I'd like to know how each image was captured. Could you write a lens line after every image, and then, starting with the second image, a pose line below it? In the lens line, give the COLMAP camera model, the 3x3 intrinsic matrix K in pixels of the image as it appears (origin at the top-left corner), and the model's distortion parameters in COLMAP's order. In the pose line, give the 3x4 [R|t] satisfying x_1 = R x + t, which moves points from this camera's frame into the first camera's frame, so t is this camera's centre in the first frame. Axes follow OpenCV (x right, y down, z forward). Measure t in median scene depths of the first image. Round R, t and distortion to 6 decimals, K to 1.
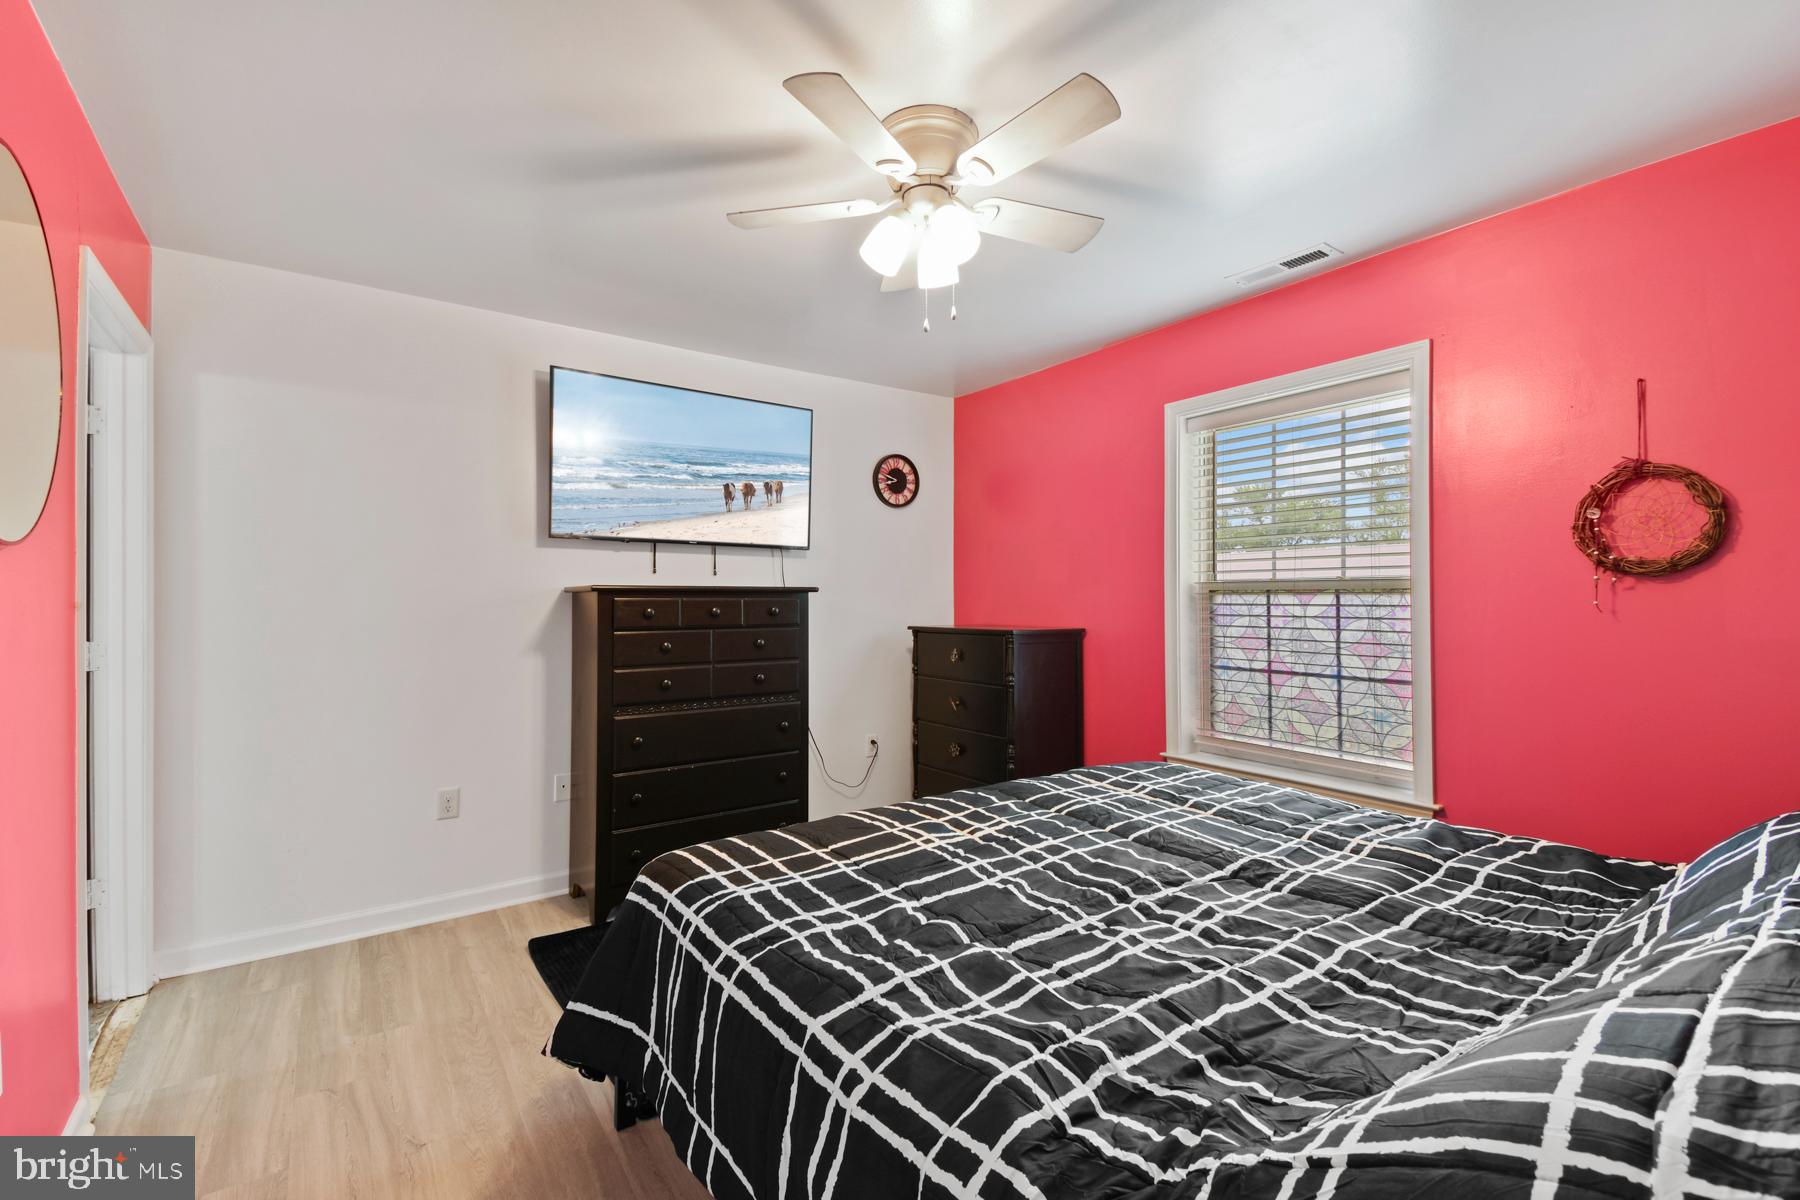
lens RADIAL K [[792.5, 0, 873.1], [0, 792.5, 594.5], [0, 0, 1]] dist [0.069210, -0.034279]
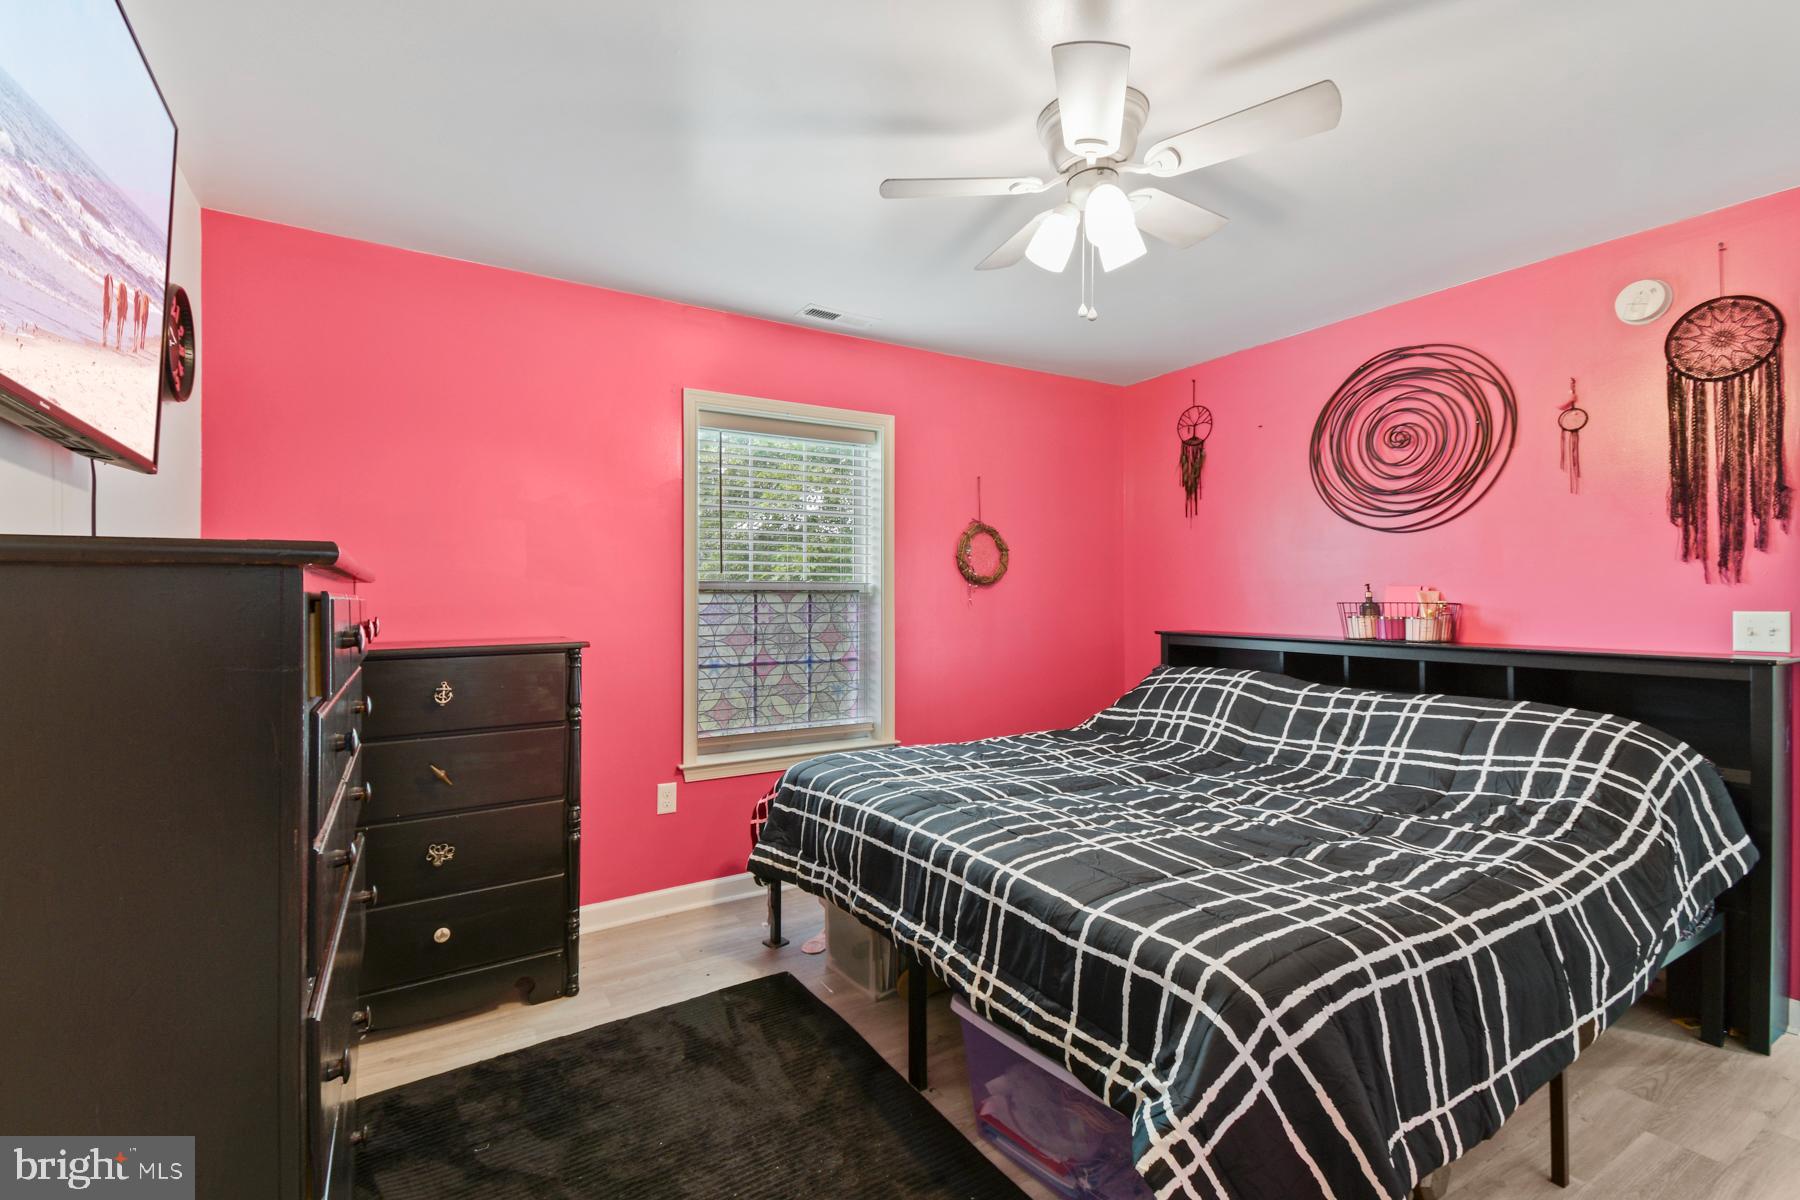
lens RADIAL K [[792.5, 0, 896.8], [0, 792.5, 599.4], [0, 0, 1]] dist [0.069210, -0.034279]
pose [[0.067691, -0.007812, 0.997676, -0.623107], [0.001870, 0.999969, 0.007703, -0.001492], [-0.997705, 0.001344, 0.067703, 0.790525]]
